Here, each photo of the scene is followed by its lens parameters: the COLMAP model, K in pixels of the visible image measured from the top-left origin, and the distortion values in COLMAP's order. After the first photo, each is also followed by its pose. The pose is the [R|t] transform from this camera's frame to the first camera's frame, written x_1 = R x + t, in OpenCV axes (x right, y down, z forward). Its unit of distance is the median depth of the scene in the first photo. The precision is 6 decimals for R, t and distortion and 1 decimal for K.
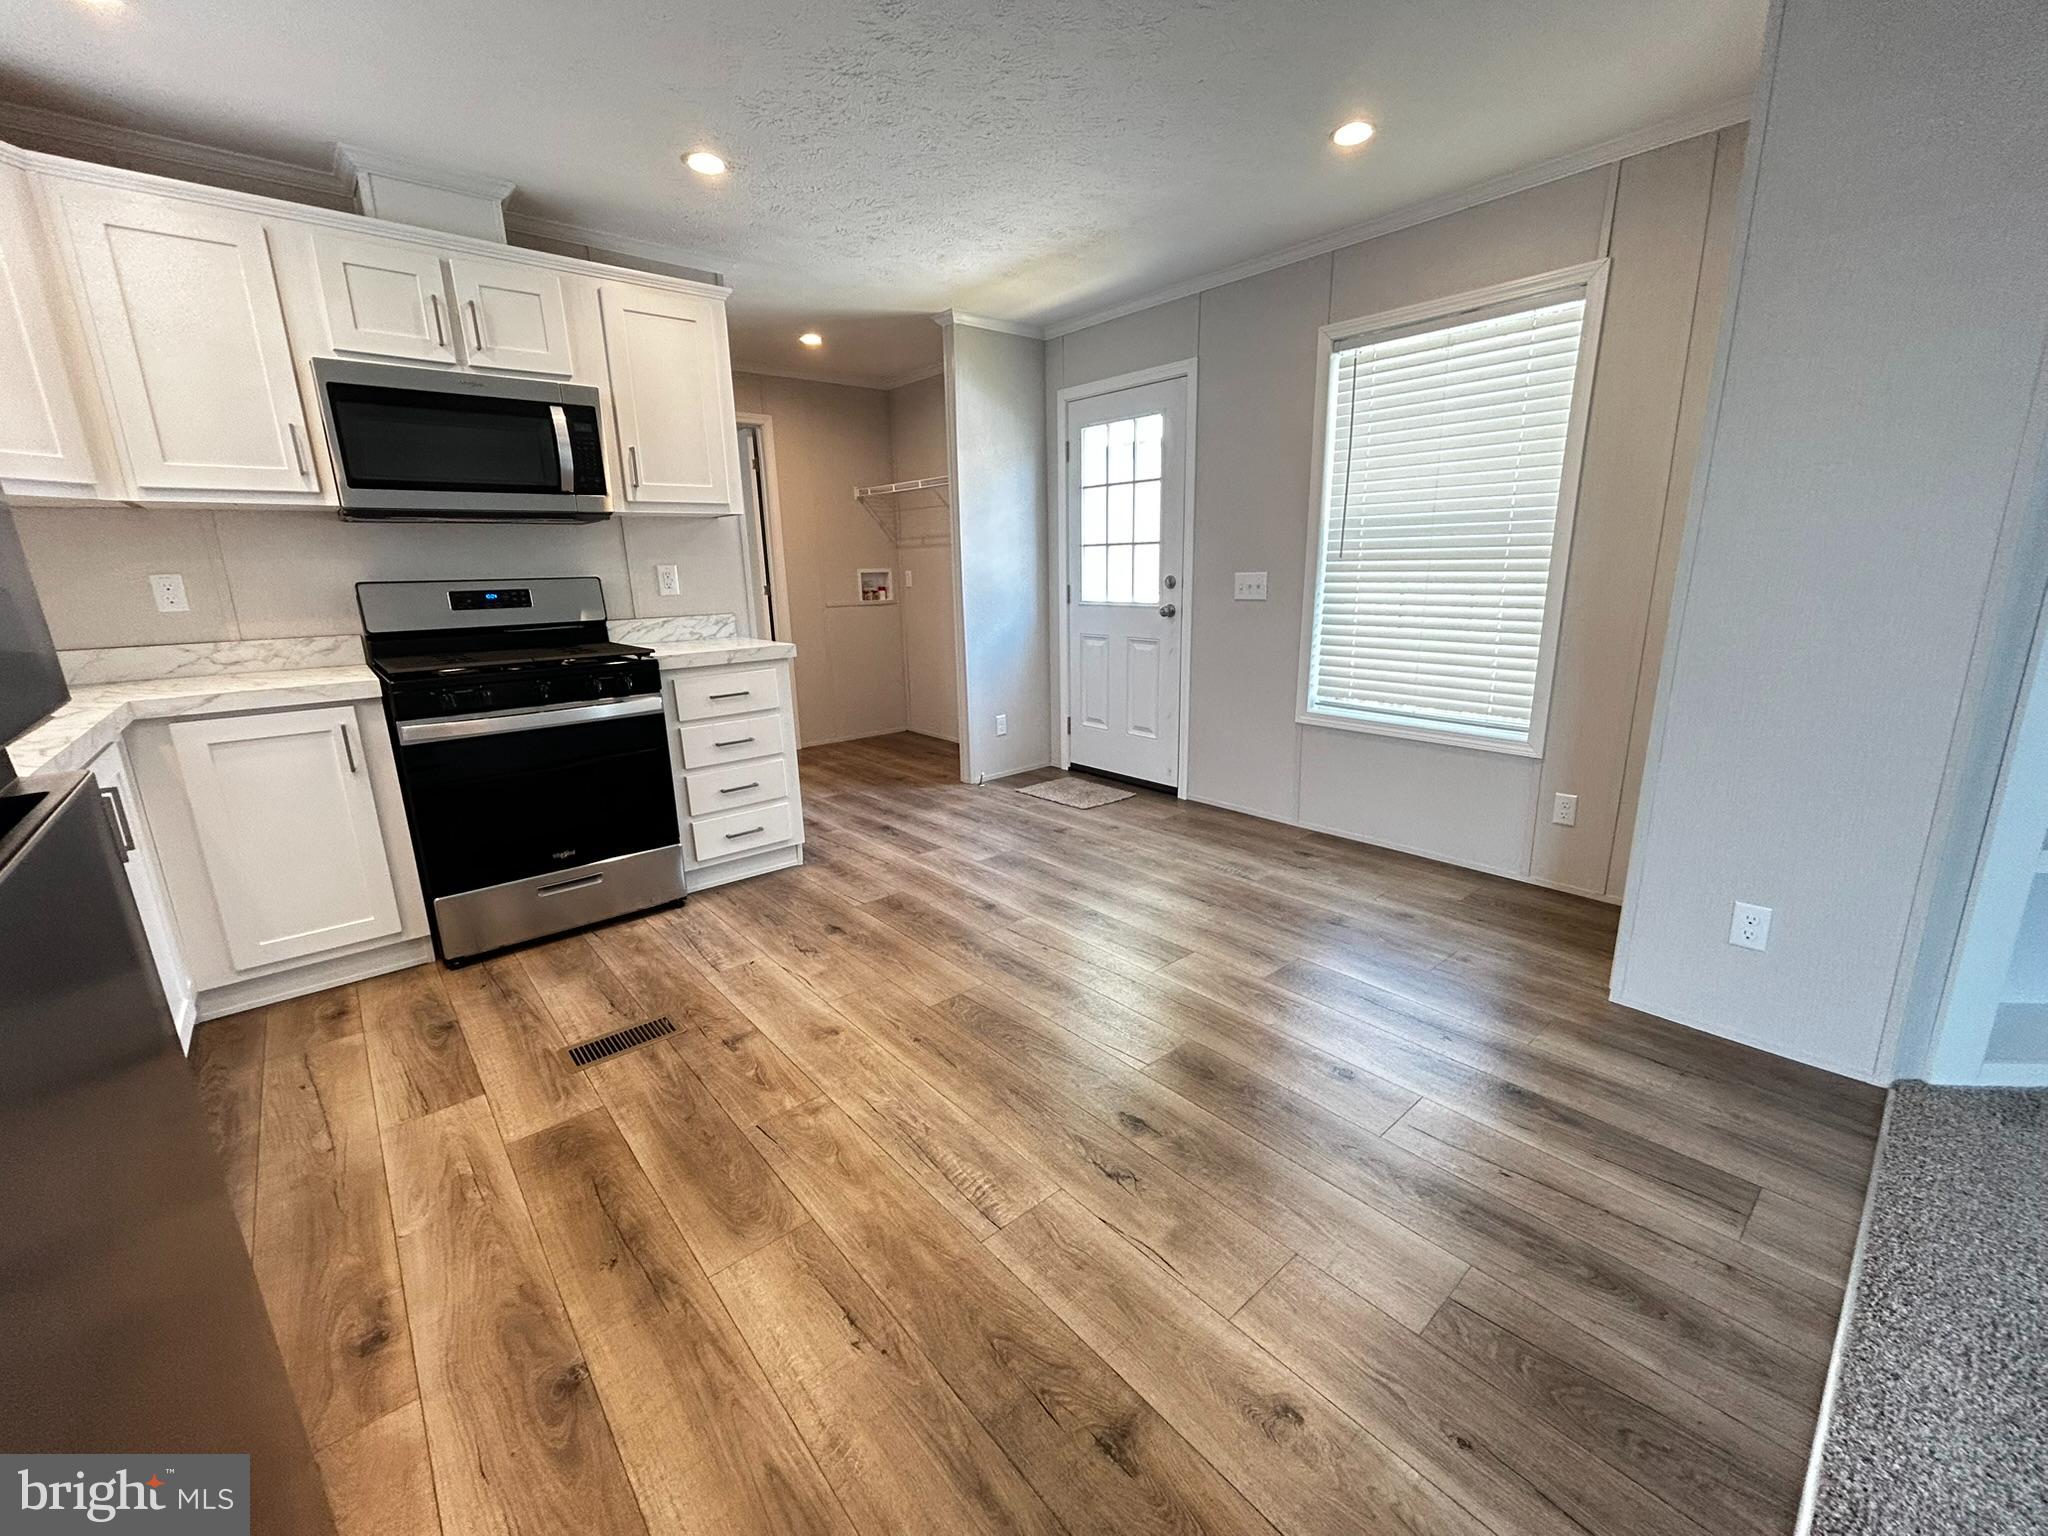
lens RADIAL K [[829.0, 0, 1022.3], [0, 829.0, 763.8], [0, 0, 1]] dist [-0.001091, 0.000693]
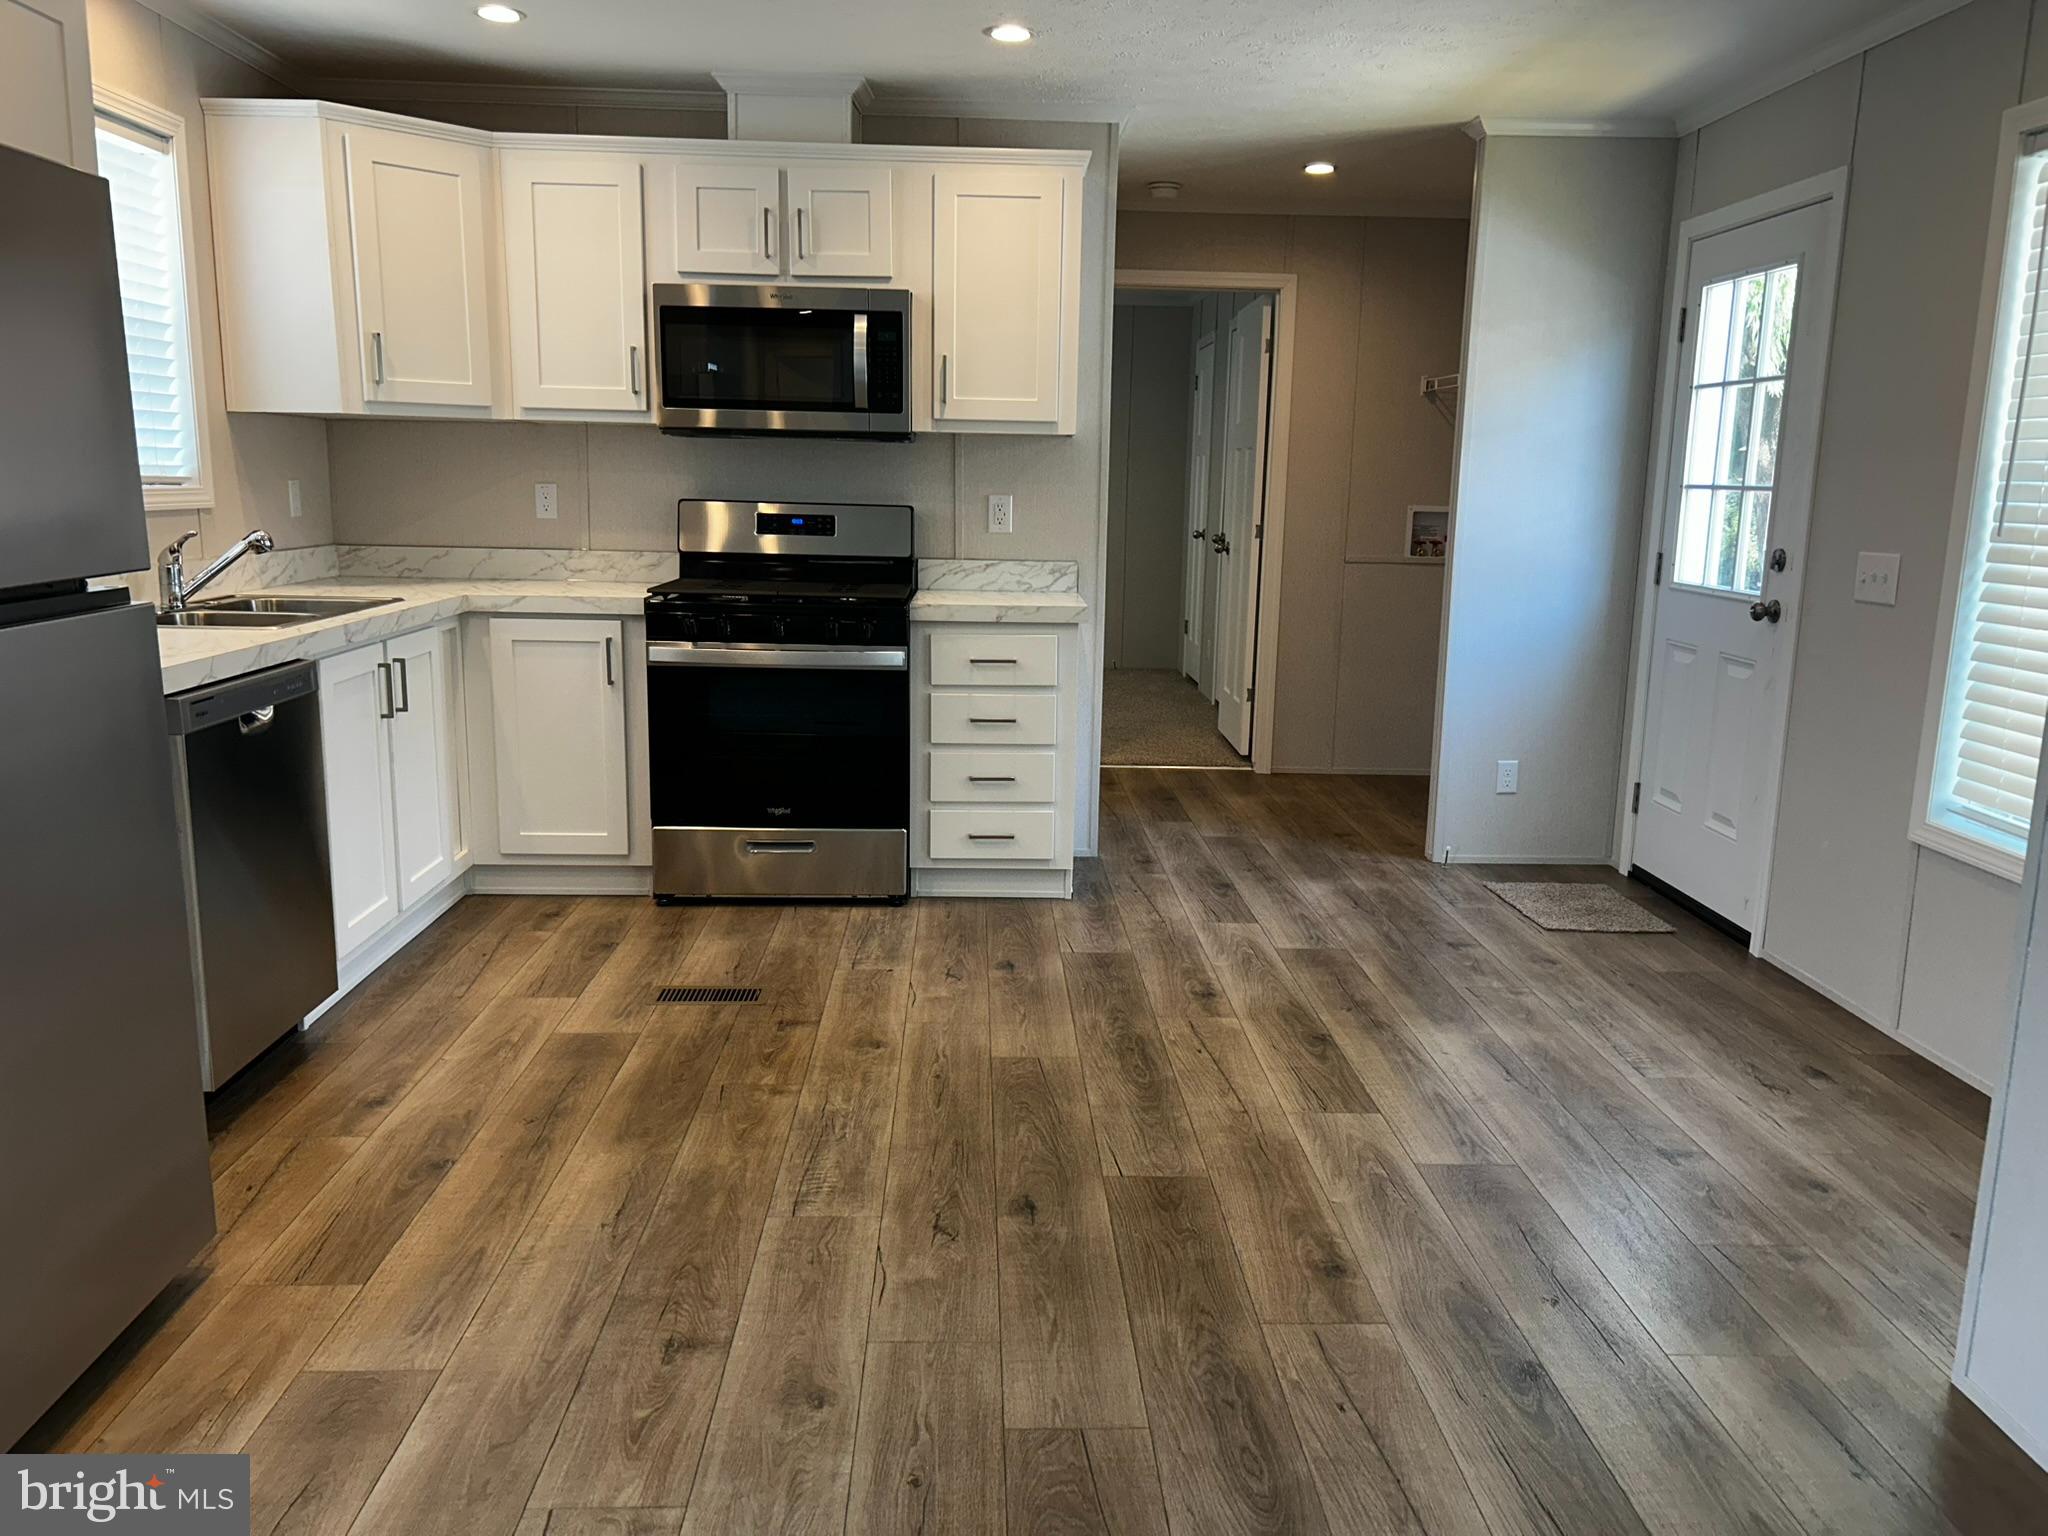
lens RADIAL K [[1536.9, 0, 1030.4], [0, 1536.9, 771.0], [0, 0, 1]] dist [0.082268, -0.122068]
pose [[0.781453, 0.154501, -0.604534, 0.593411], [-0.182741, 0.983046, 0.015017, -0.007228], [0.596605, 0.098738, 0.796438, -0.150149]]
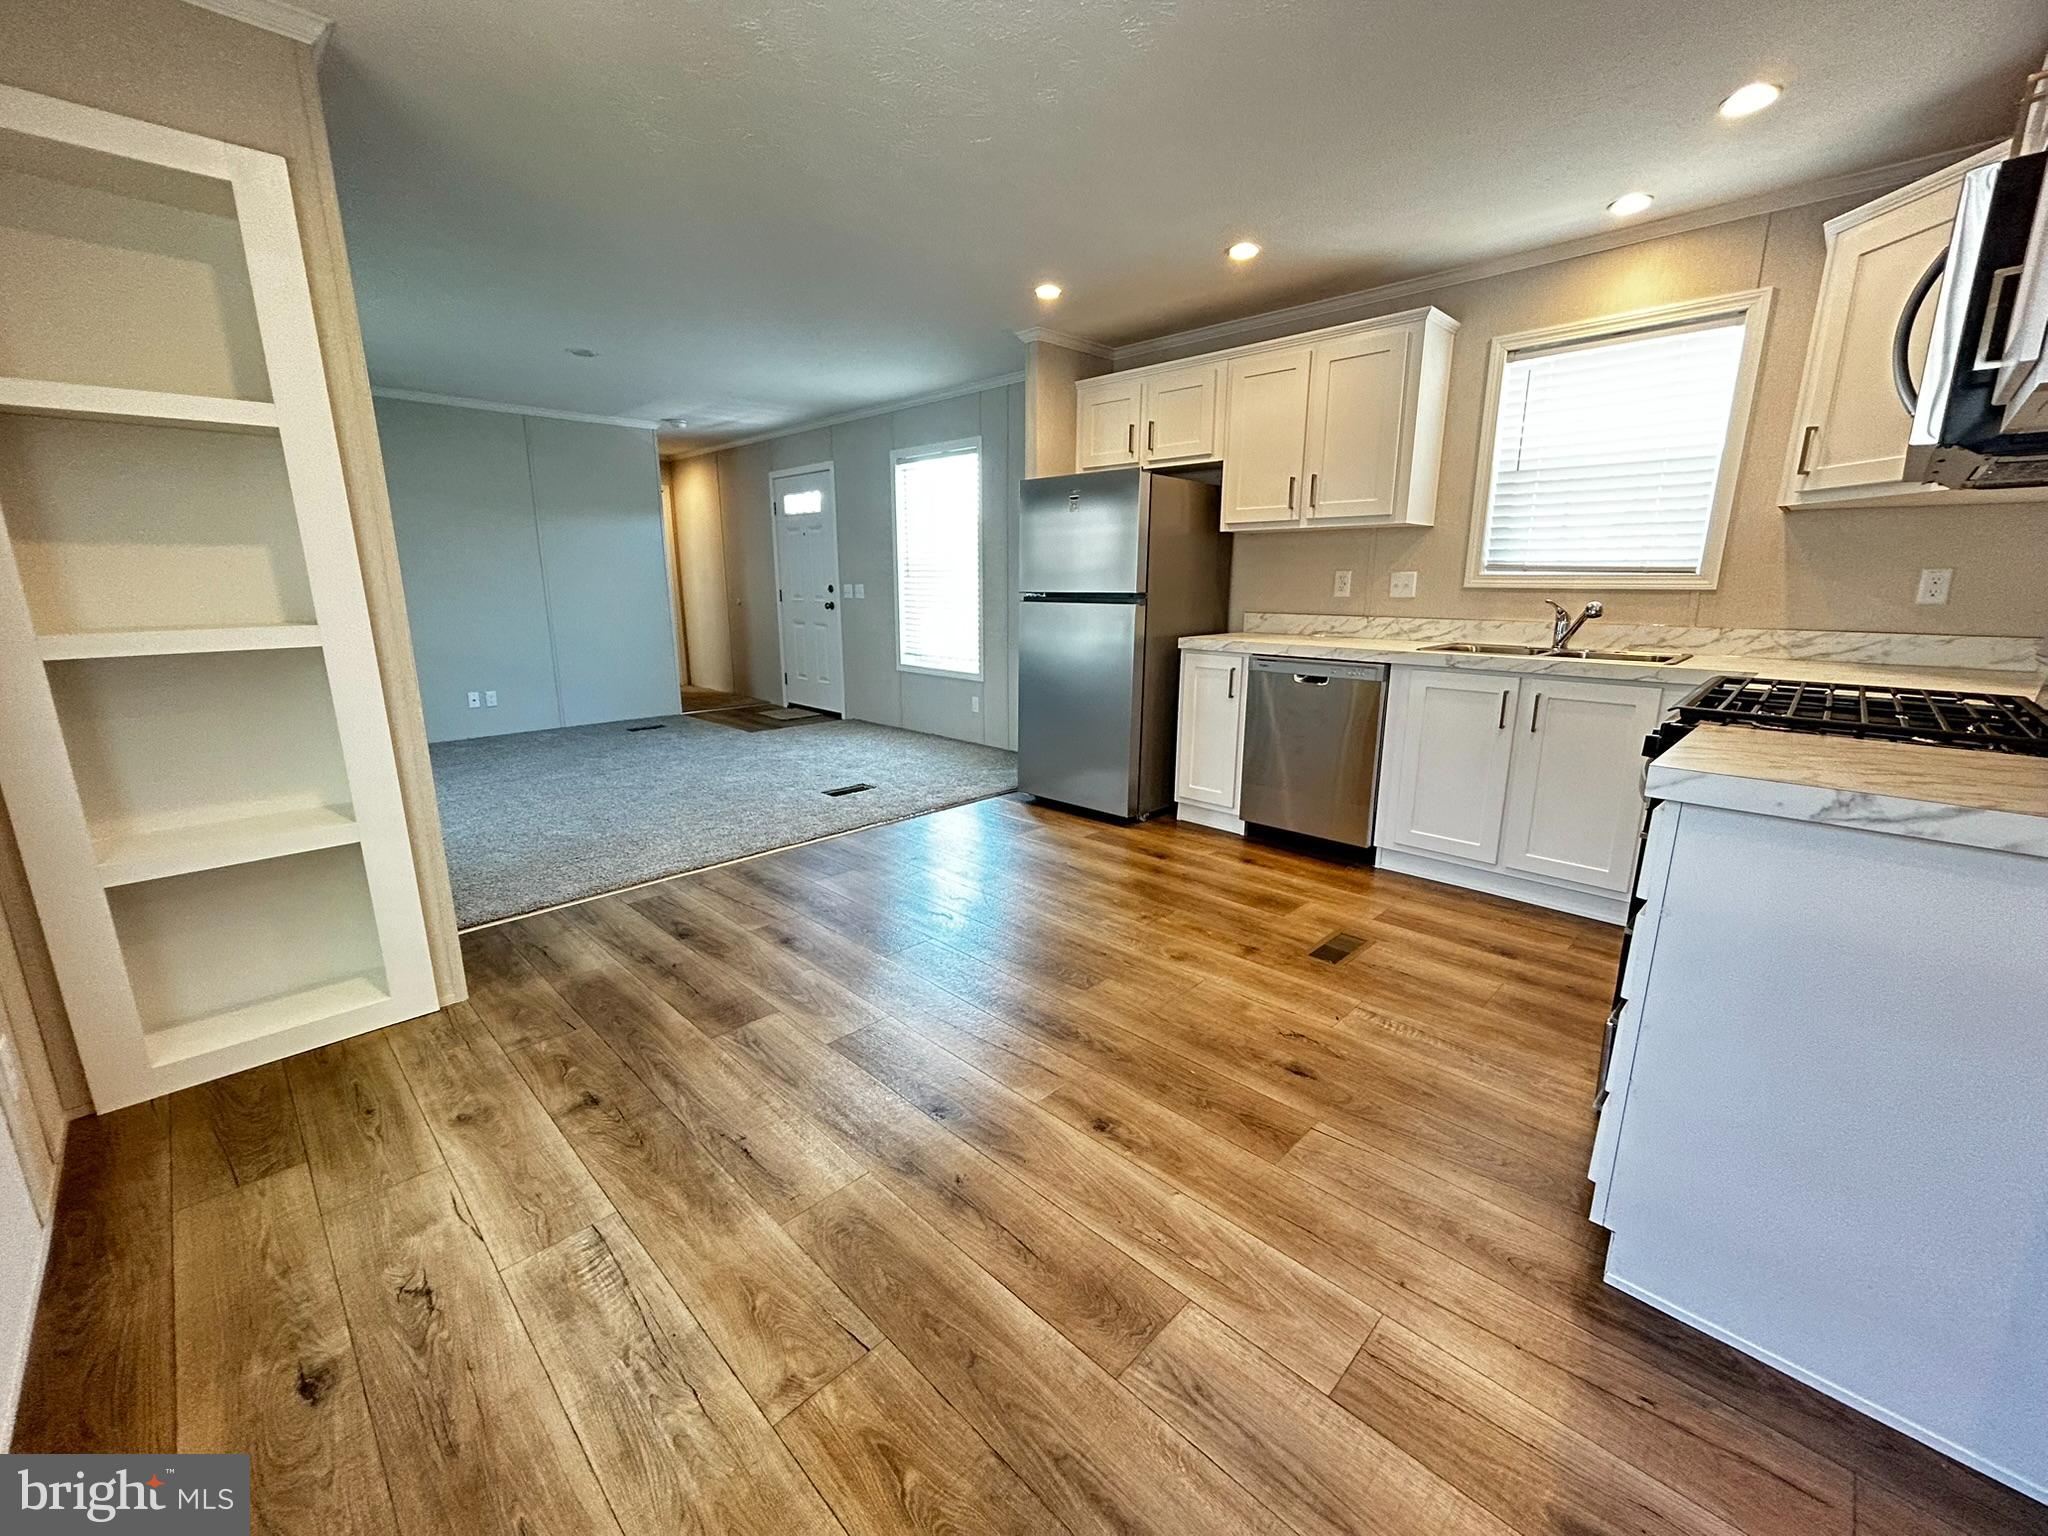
lens RADIAL K [[829.0, 0, 1022.3], [0, 829.0, 763.8], [0, 0, 1]] dist [-0.001091, 0.000693]
pose [[-0.996732, 0.038344, -0.071106, 0.052098], [0.002748, 0.895763, 0.444524, -0.338115], [0.080739, 0.442875, -0.892940, 1.398937]]
